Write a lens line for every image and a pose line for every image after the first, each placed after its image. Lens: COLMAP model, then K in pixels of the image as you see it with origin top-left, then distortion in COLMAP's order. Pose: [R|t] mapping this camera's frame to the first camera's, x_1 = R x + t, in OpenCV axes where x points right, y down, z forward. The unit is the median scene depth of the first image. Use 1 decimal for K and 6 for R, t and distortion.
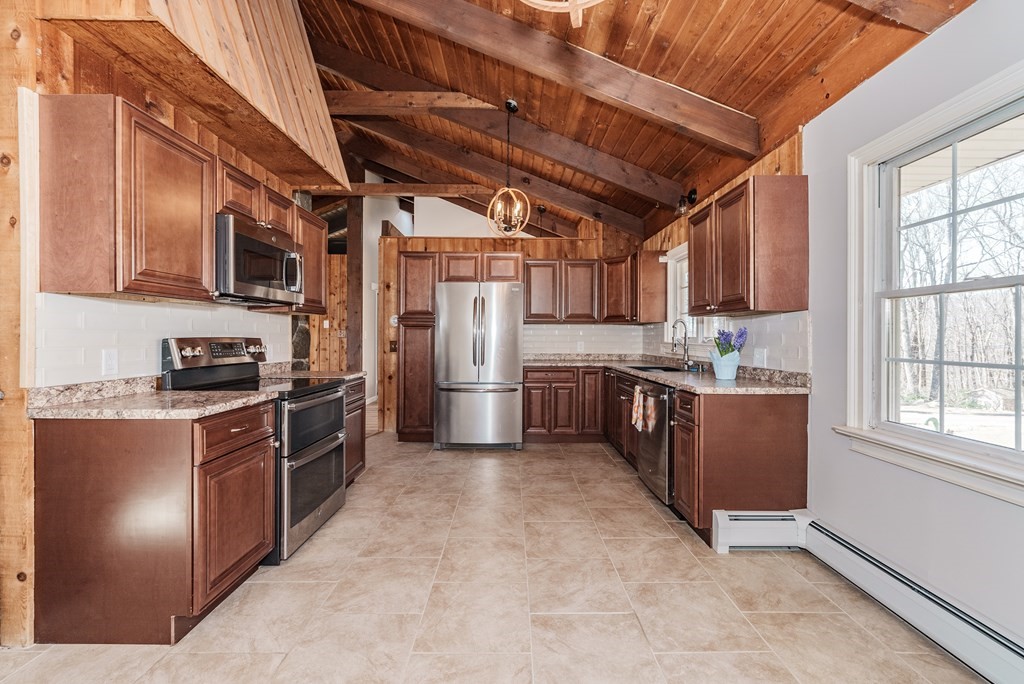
lens RADIAL K [[417.8, 0, 505.3], [0, 417.8, 344.3], [0, 0, 1]] dist [0.000834, -0.000594]
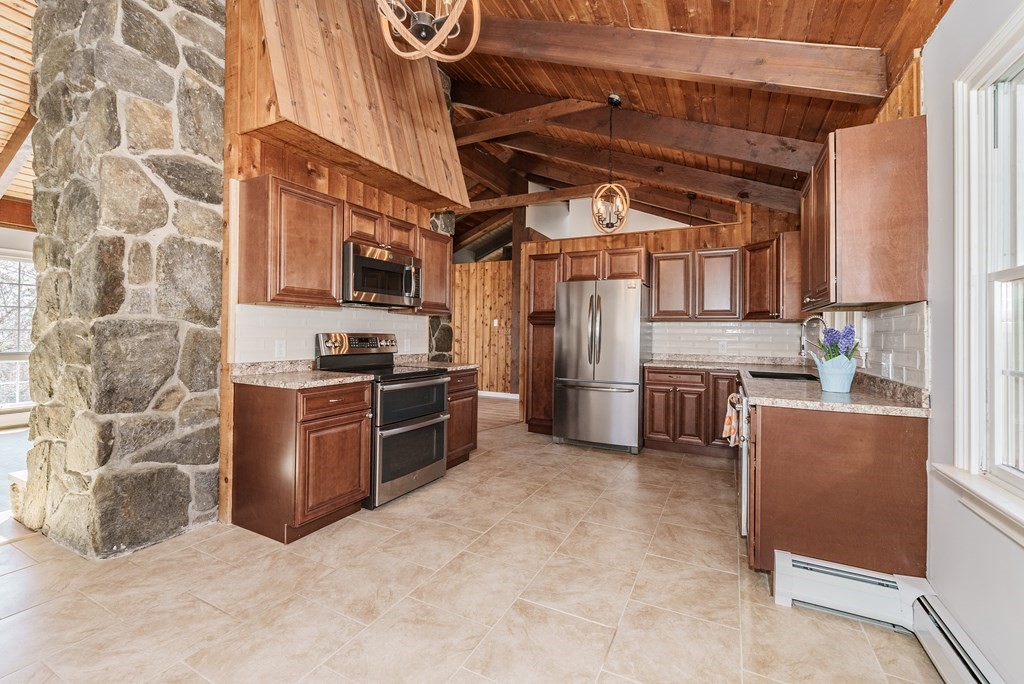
lens RADIAL K [[417.8, 0, 510.5], [0, 417.8, 337.0], [0, 0, 1]] dist [0.000834, -0.000594]
pose [[0.891514, 0.011475, -0.452847, 0.351951], [-0.017313, 0.999812, -0.008748, -0.001095], [0.452661, 0.015639, 0.891545, 0.030414]]
